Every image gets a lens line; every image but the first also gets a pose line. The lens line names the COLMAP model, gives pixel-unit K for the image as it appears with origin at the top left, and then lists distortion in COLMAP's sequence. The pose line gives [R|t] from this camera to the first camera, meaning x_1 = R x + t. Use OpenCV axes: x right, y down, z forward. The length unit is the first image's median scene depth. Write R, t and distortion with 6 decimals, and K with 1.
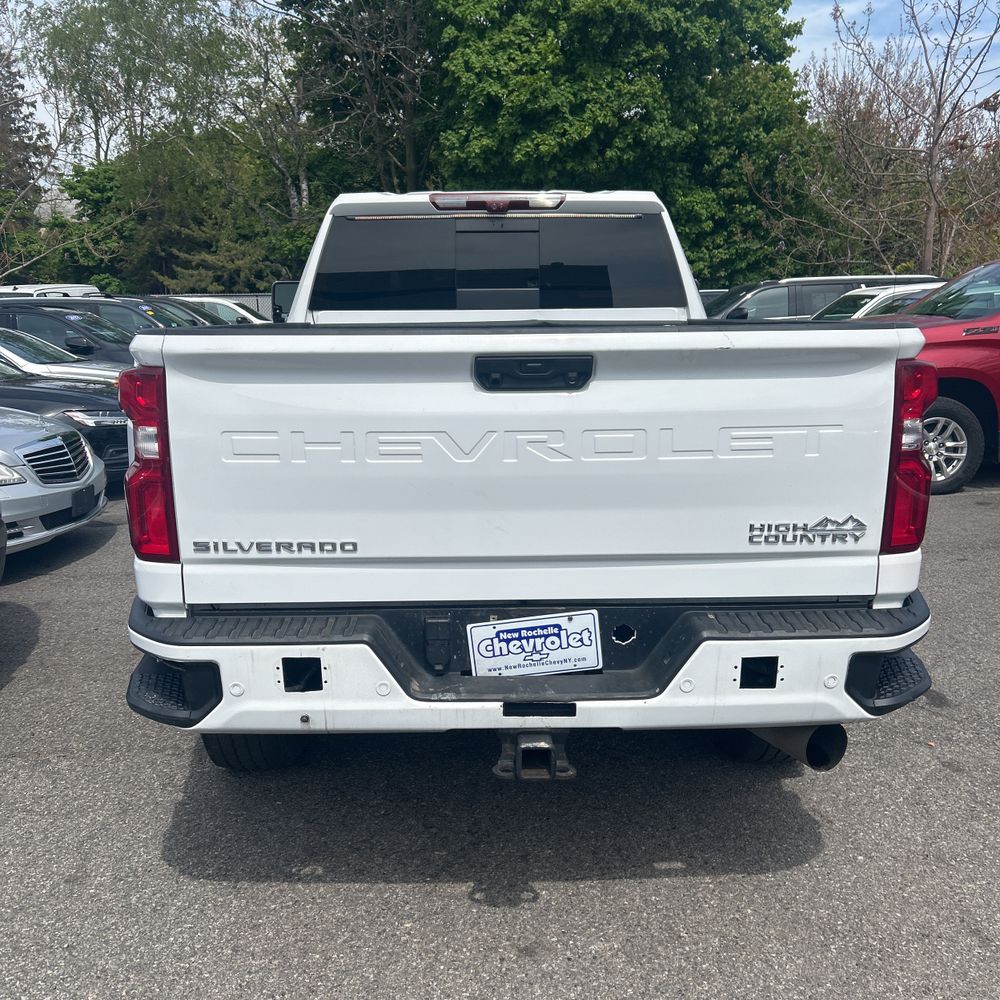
lens RADIAL K [[1005.1, 0, 489.8], [0, 1005.1, 479.7], [0, 0, 1]] dist [0.098454, -0.157294]
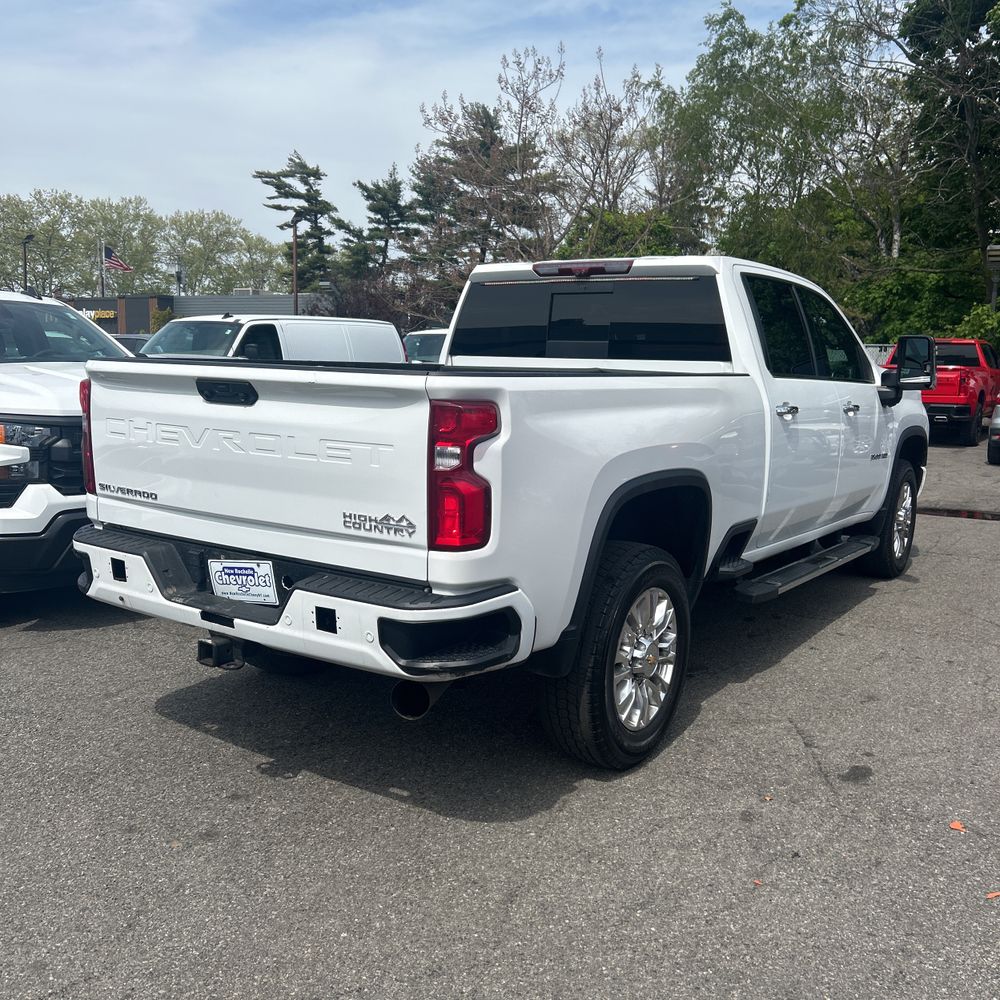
lens RADIAL K [[1024.7, 0, 496.5], [0, 1024.7, 486.3], [0, 0, 1]] dist [0.030699, -0.011594]
pose [[0.810014, 0.103346, -0.577232, 0.970033], [-0.130296, 0.991461, -0.005332, -0.008136], [0.571751, 0.079530, 0.816563, -0.008204]]
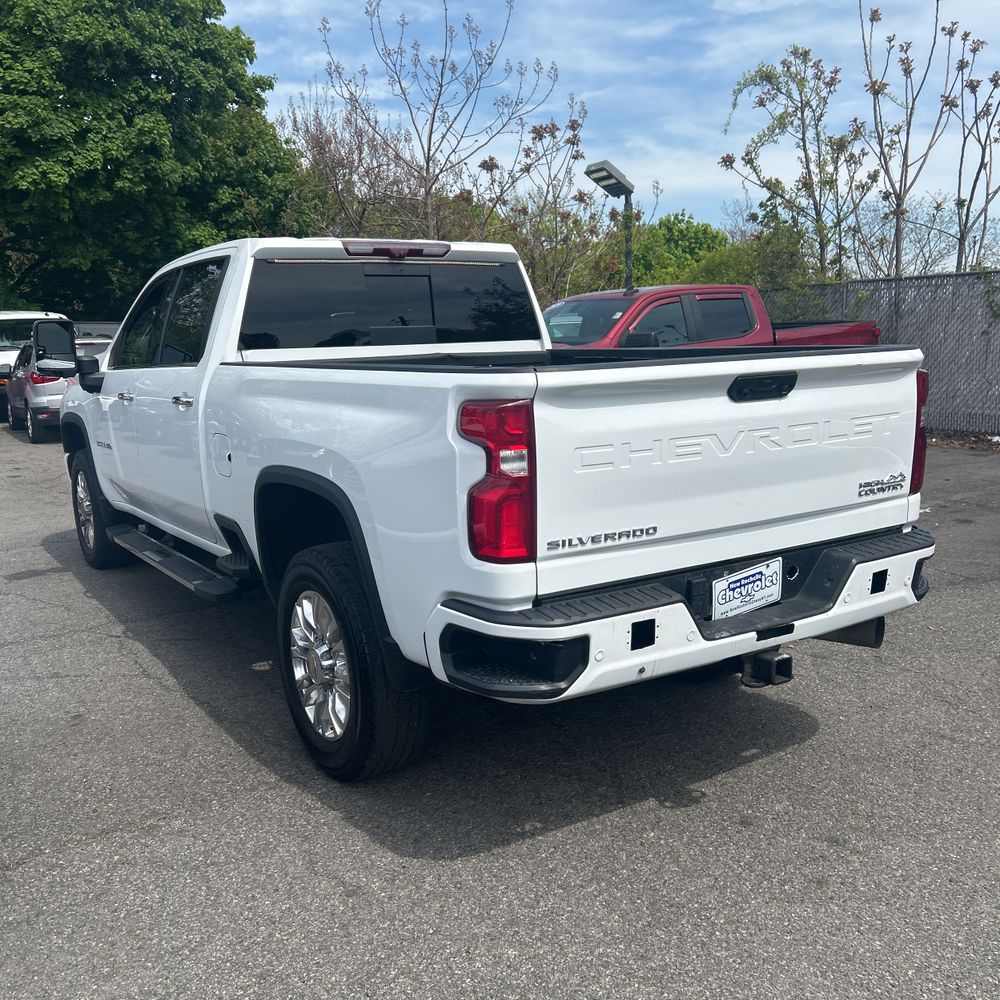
lens RADIAL K [[1021.3, 0, 500.0], [0, 1021.3, 500.0], [0, 0, 1]] dist [0.046594, -0.048006]
pose [[0.851806, -0.103028, 0.513627, -0.760802], [0.111581, 0.993653, 0.014269, -0.009119], [-0.511837, 0.045156, 0.857895, -0.007407]]
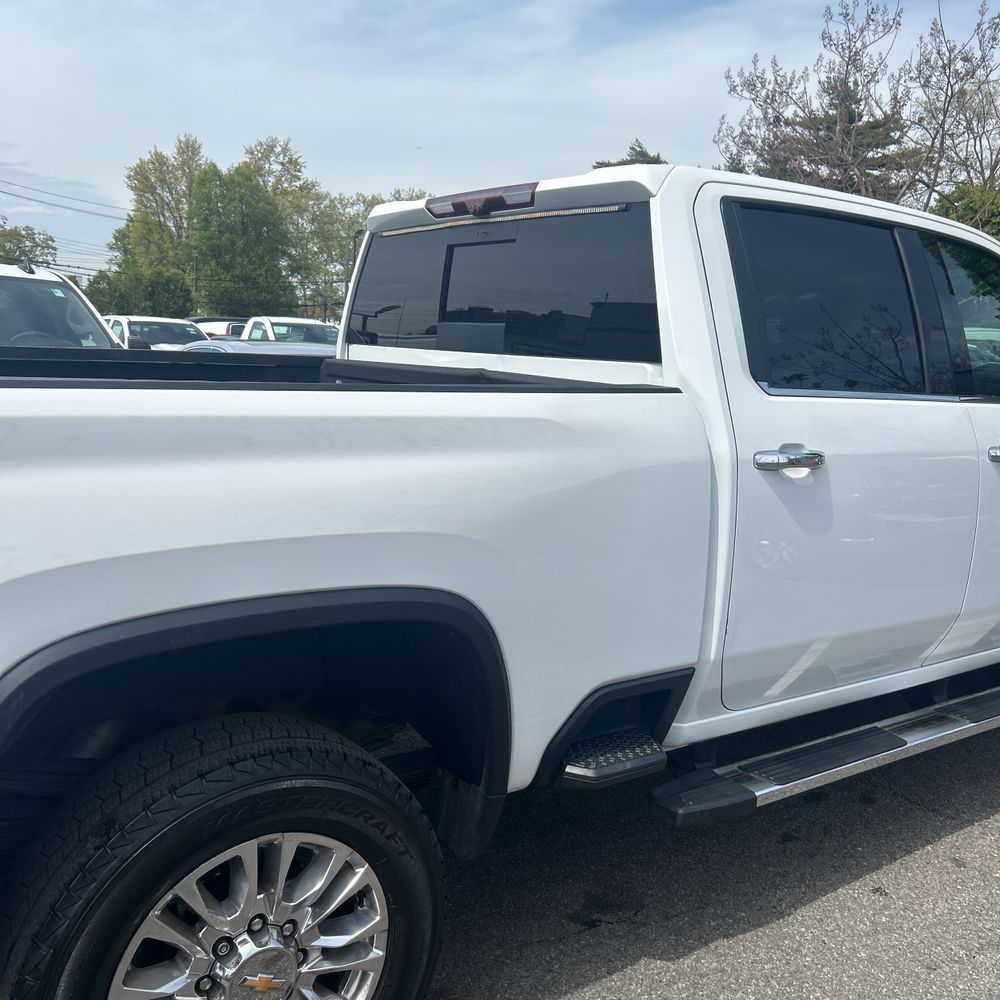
lens RADIAL K [[1025.7, 0, 484.9], [0, 1025.7, 495.4], [0, 0, 1]] dist [0.009751, -0.001855]
pose [[0.561200, 0.158264, -0.812408, 0.936355], [-0.183655, 0.980891, 0.064220, -0.184919], [0.807047, 0.113163, 0.579542, 0.936761]]
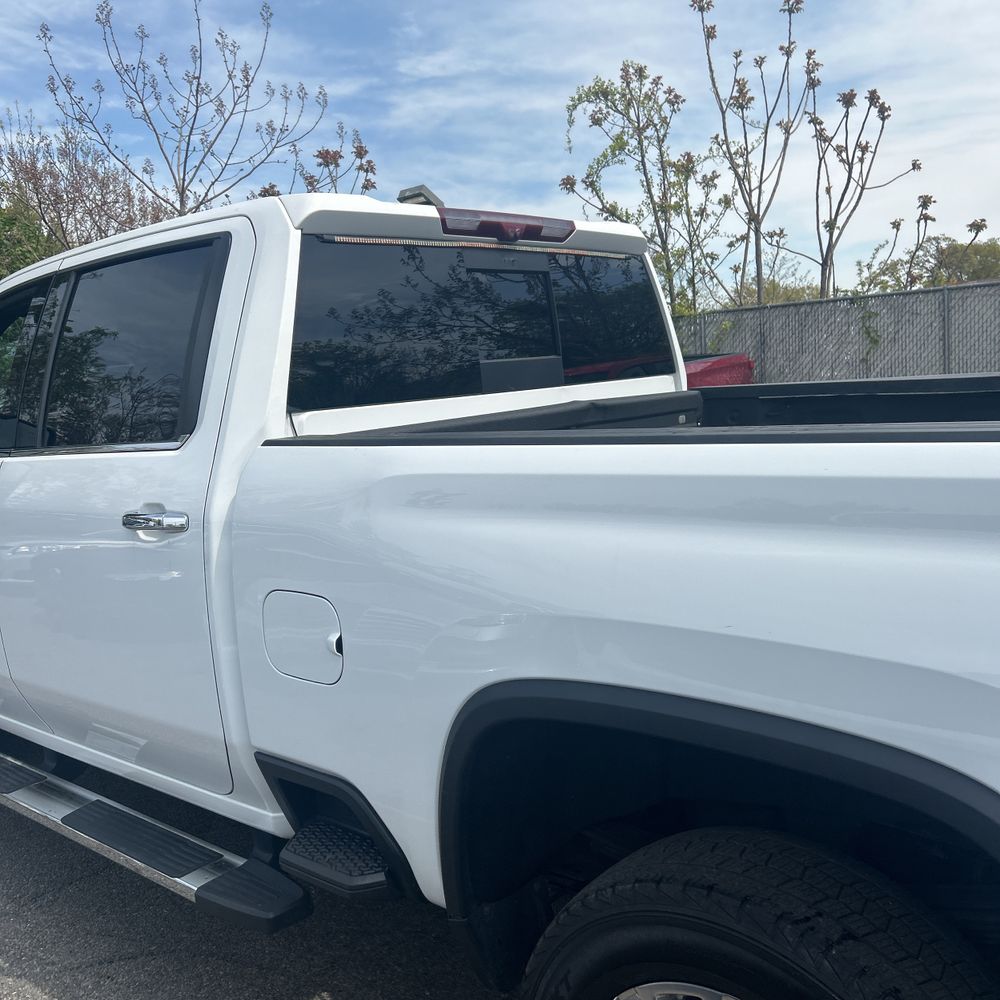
lens RADIAL K [[1024.3, 0, 500.0], [0, 1024.3, 500.0], [0, 0, 1]] dist [-0.004598, 0.003852]
pose [[0.668874, -0.136219, 0.730788, -0.739800], [0.191792, 0.981408, 0.007393, -0.170183], [-0.718208, 0.135214, 0.682564, 0.898141]]
